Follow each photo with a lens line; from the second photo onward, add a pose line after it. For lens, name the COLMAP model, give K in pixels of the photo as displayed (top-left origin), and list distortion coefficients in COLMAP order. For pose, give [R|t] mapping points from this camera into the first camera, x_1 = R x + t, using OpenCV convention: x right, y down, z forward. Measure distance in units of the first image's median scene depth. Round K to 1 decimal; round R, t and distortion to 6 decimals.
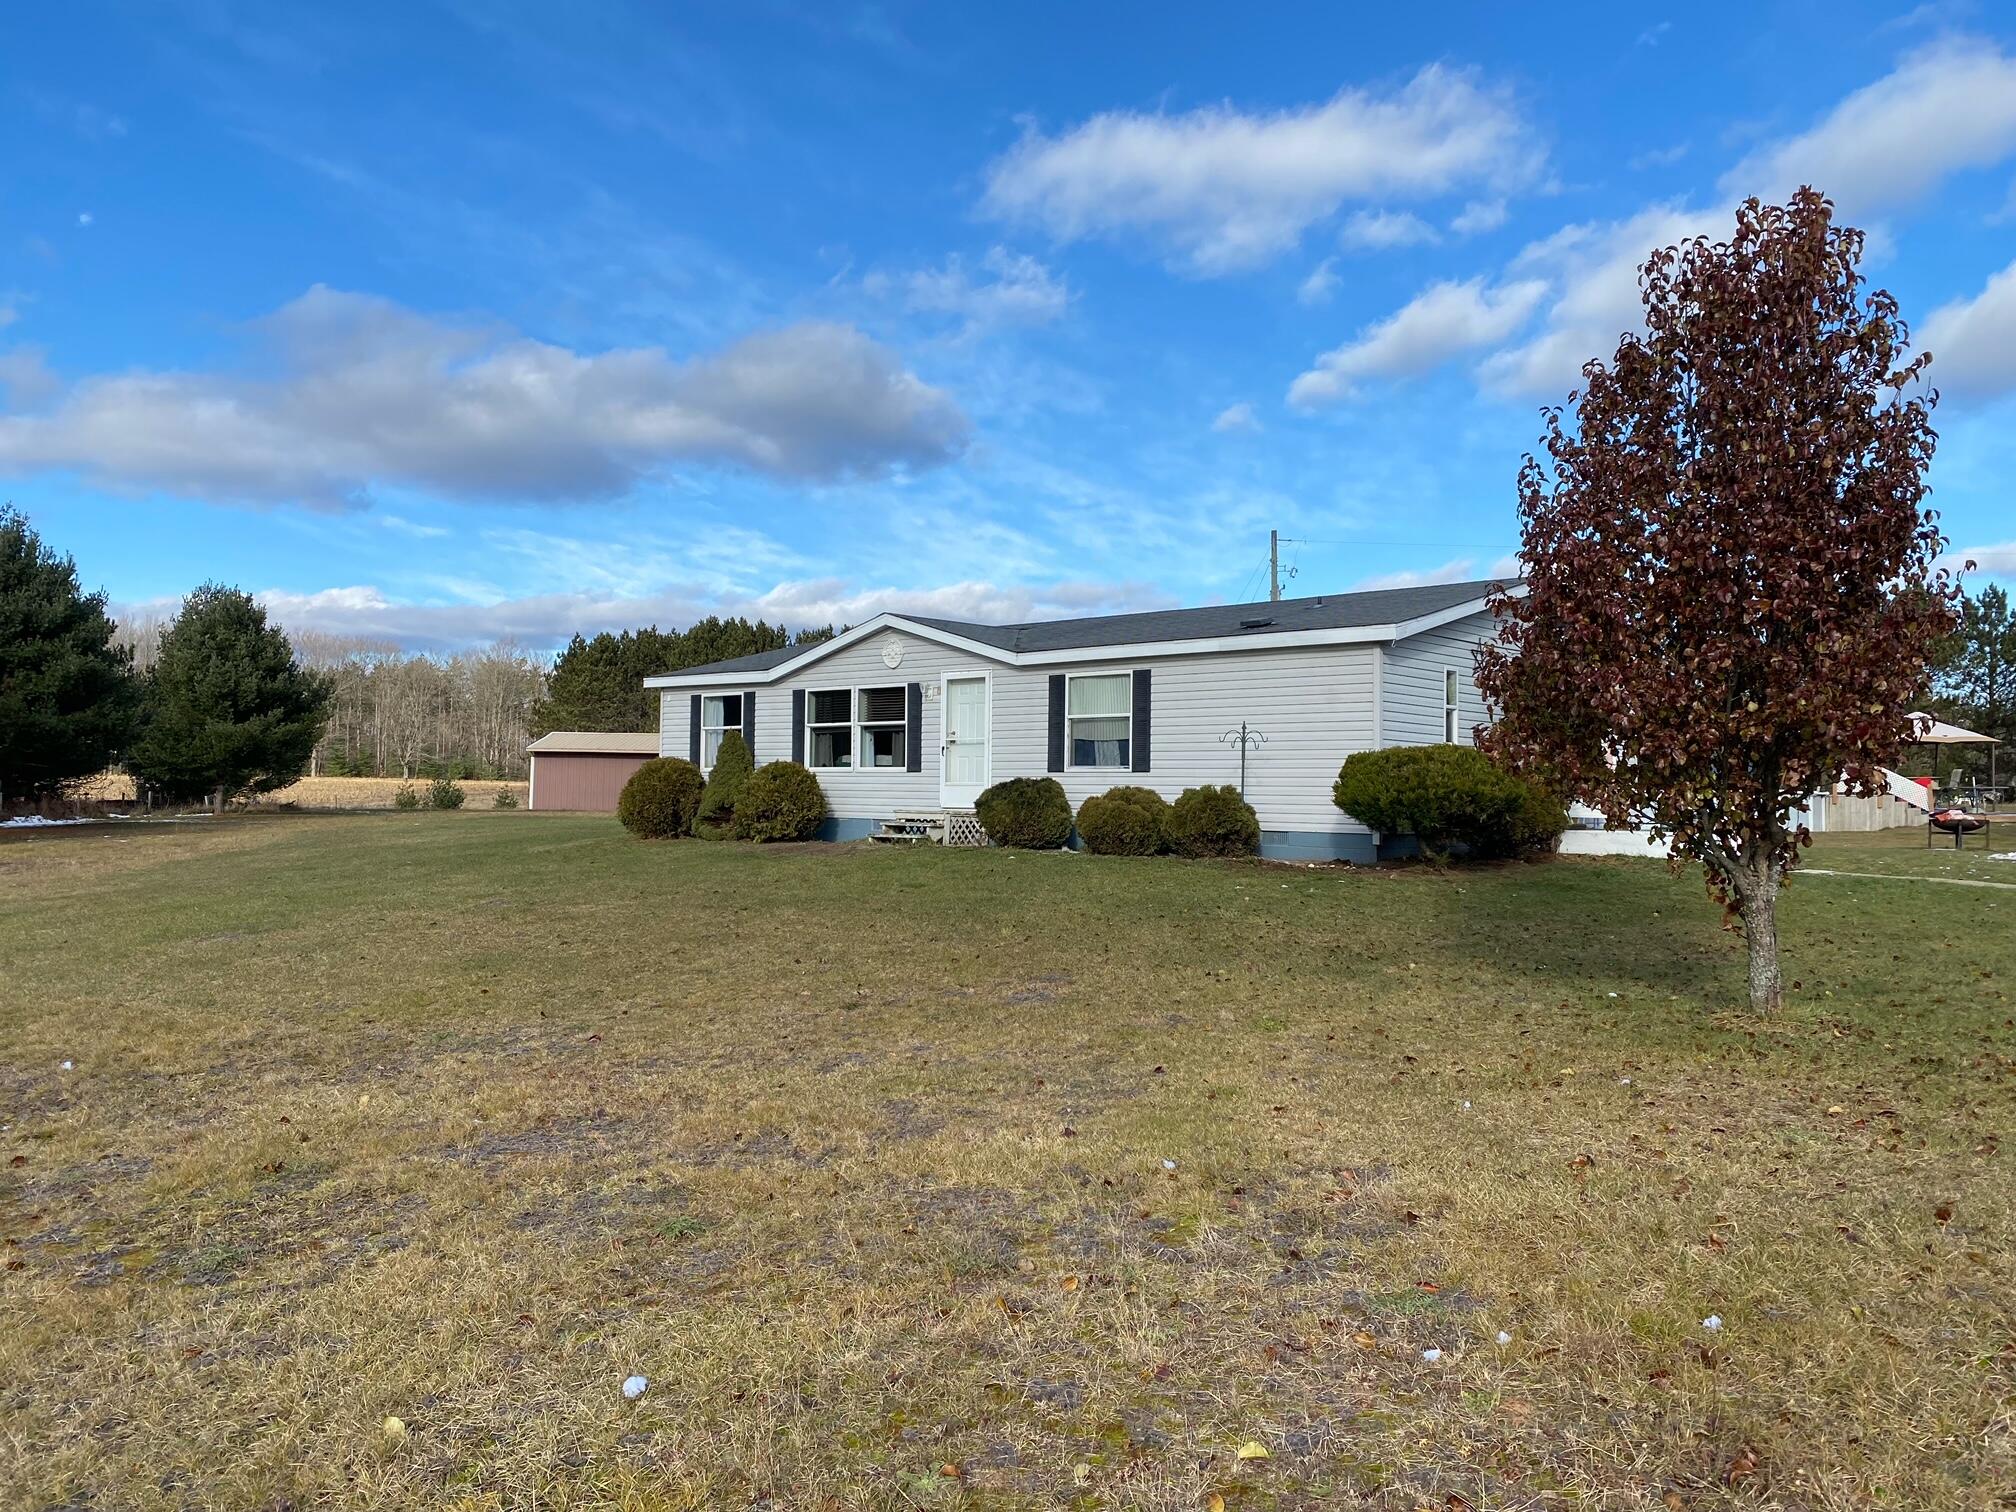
lens RADIAL K [[1506.5, 0, 1008.0], [0, 1506.5, 756.0], [0, 0, 1]] dist [0.011575, -0.009253]
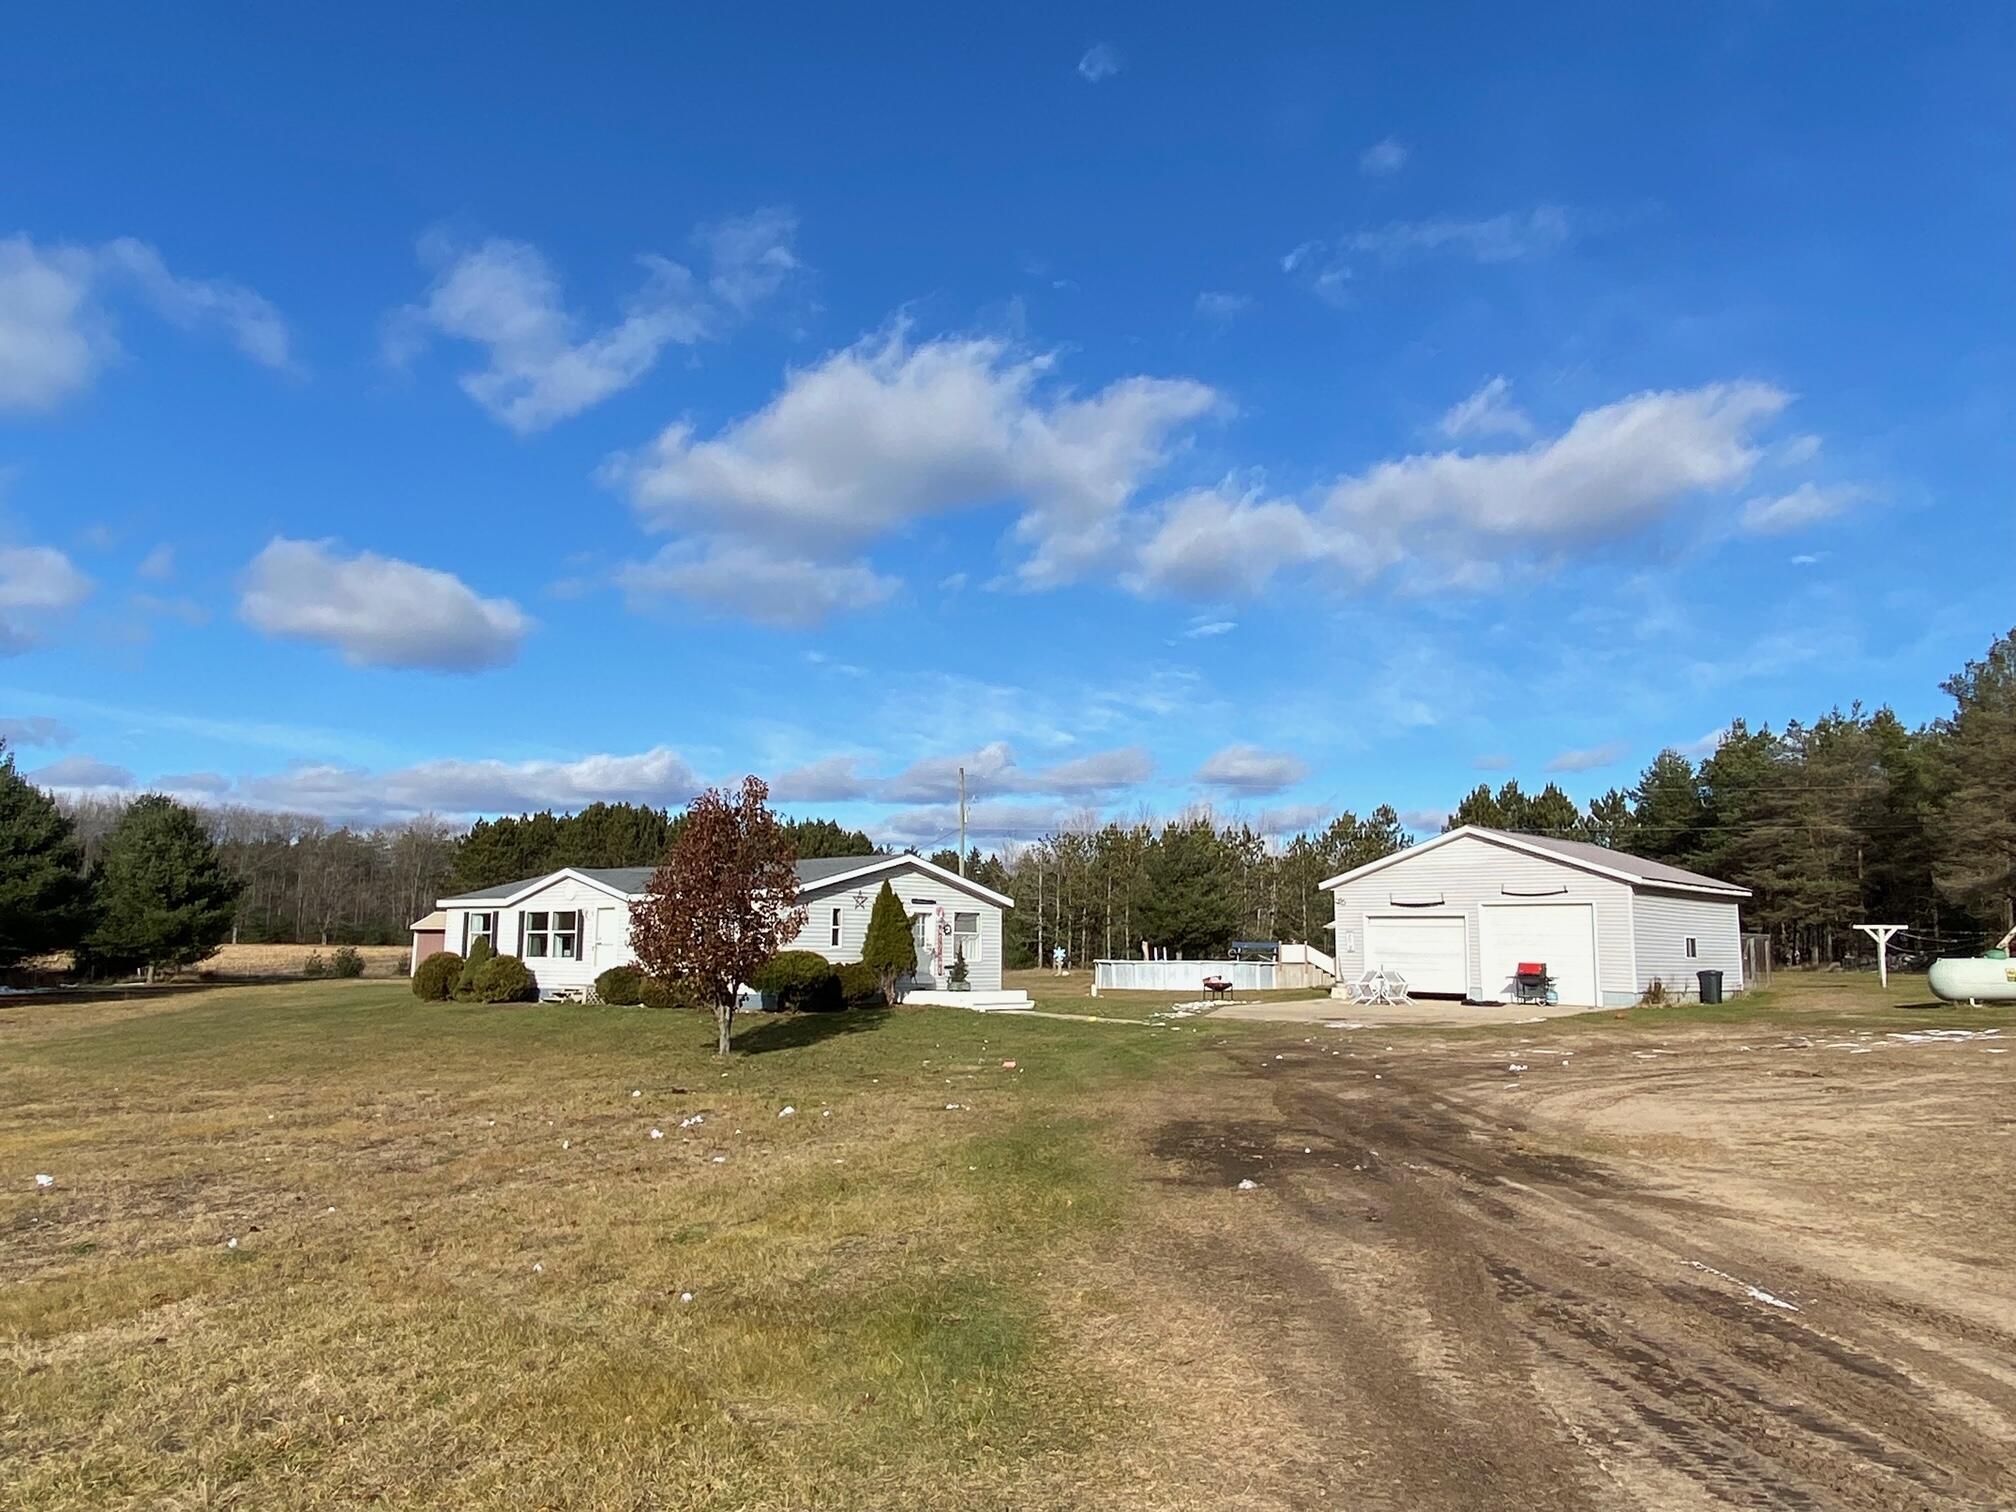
lens RADIAL K [[1460.9, 0, 1002.0], [0, 1460.9, 751.1], [0, 0, 1]] dist [0.077181, -0.109297]
pose [[0.999071, -0.000608, 0.043092, 0.378809], [0.005323, 0.993987, -0.109369, -0.044966], [-0.042766, 0.109497, 0.993067, -0.787079]]
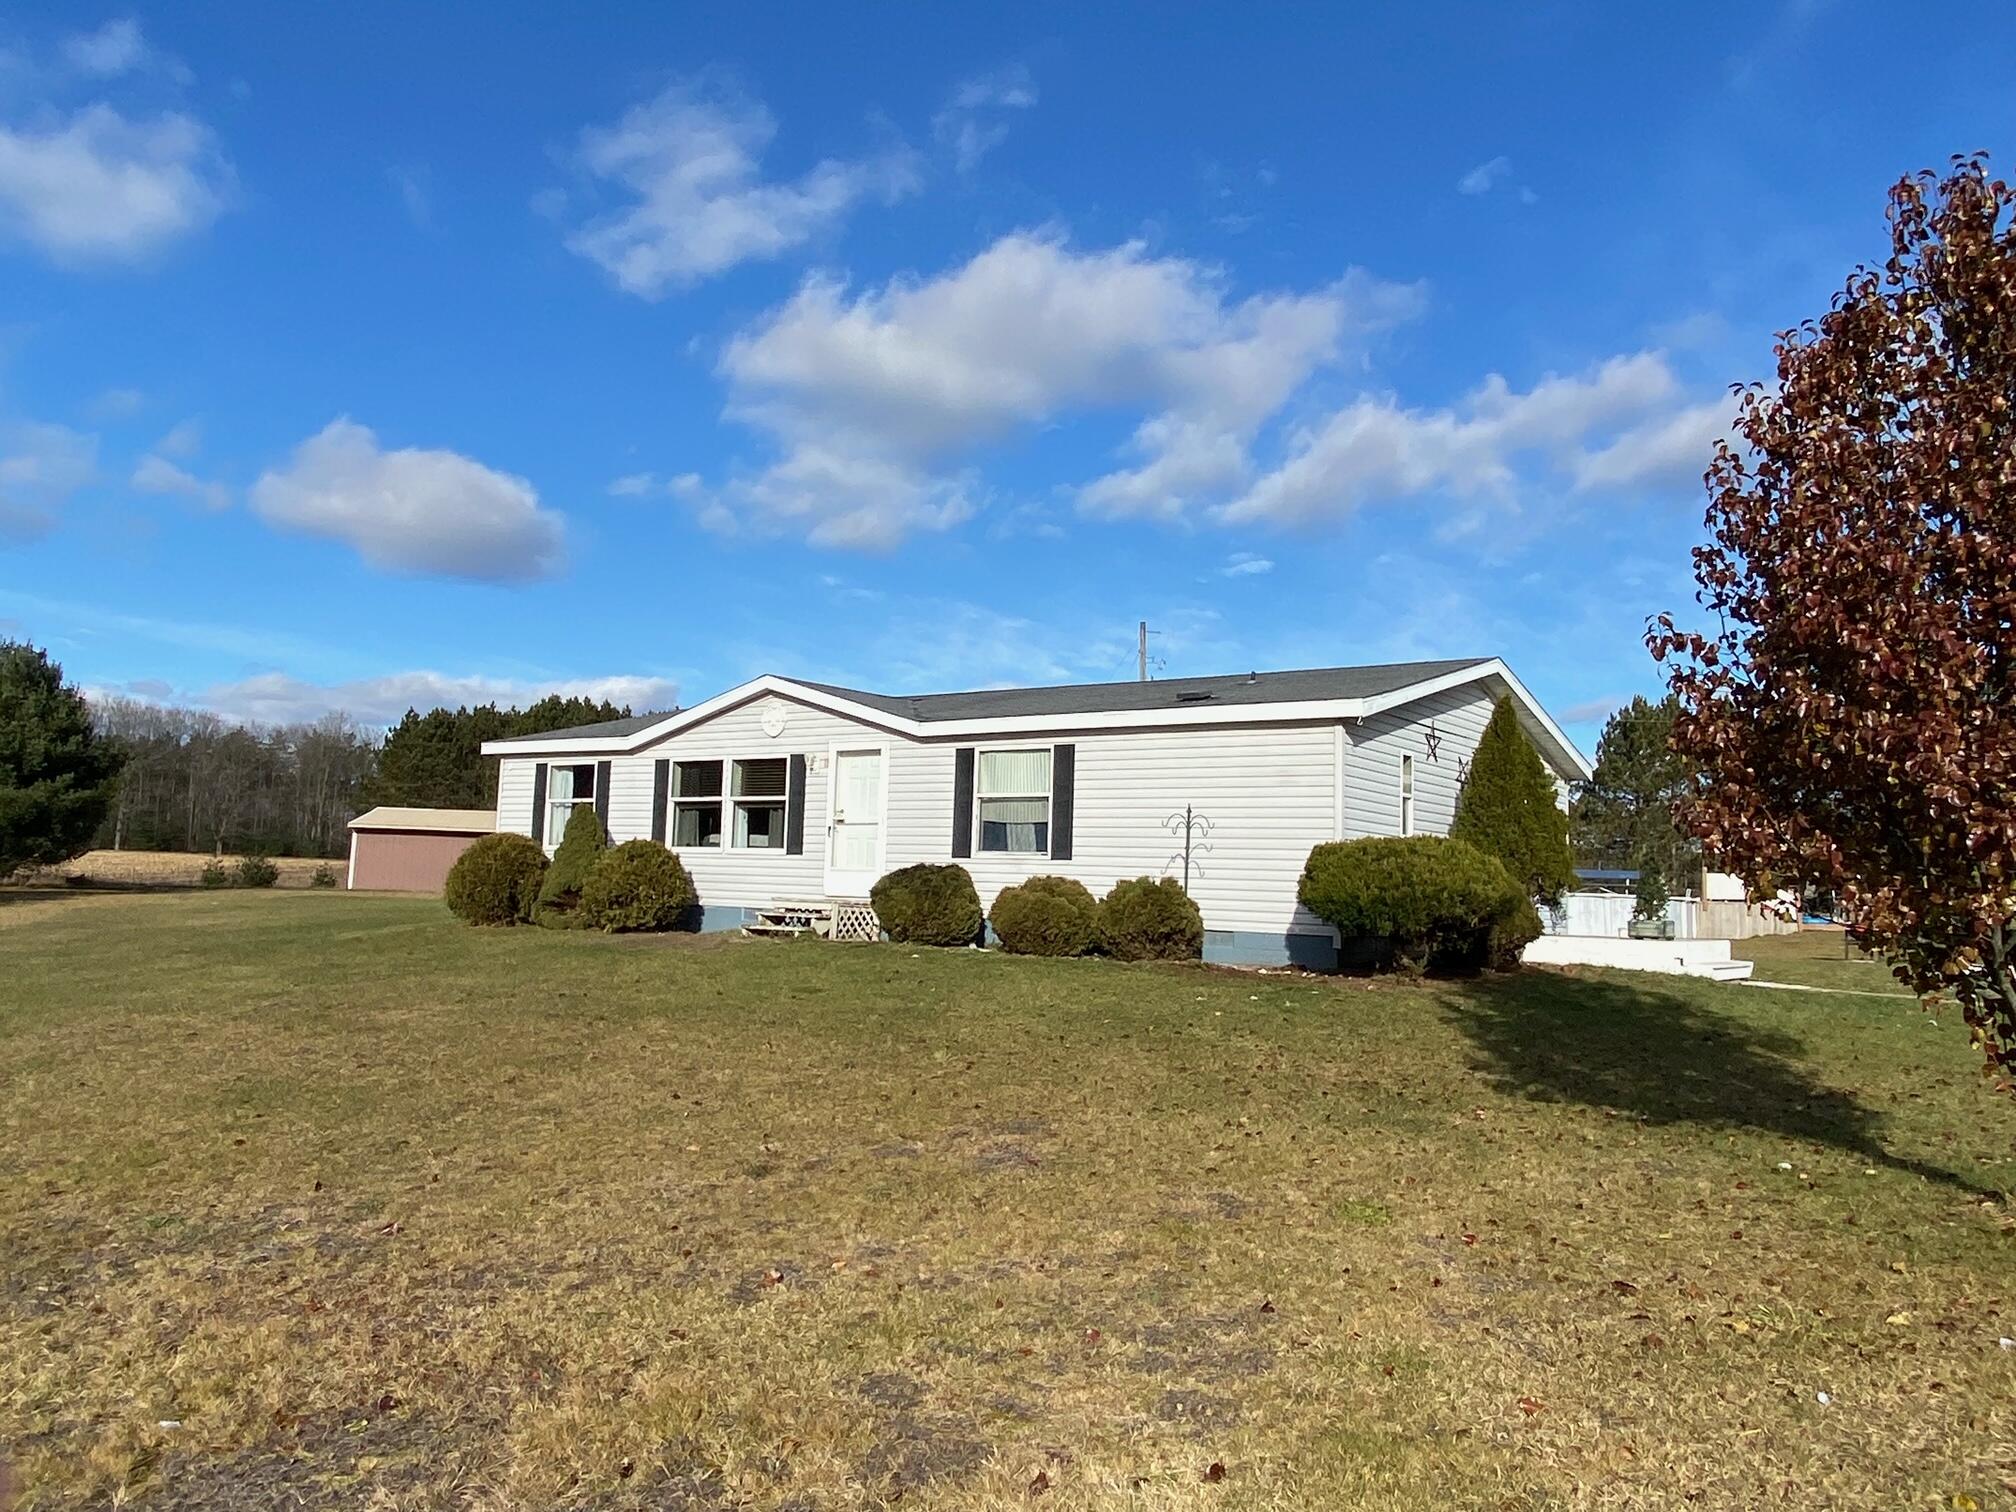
lens RADIAL K [[1454.7, 0, 989.4], [0, 1454.7, 751.4], [0, 0, 1]] dist [0.050241, -0.055264]
pose [[0.994673, 0.028955, 0.098928, -0.037393], [-0.022495, 0.997579, -0.065804, 0.004084], [-0.100594, 0.063228, 0.992916, 0.147123]]
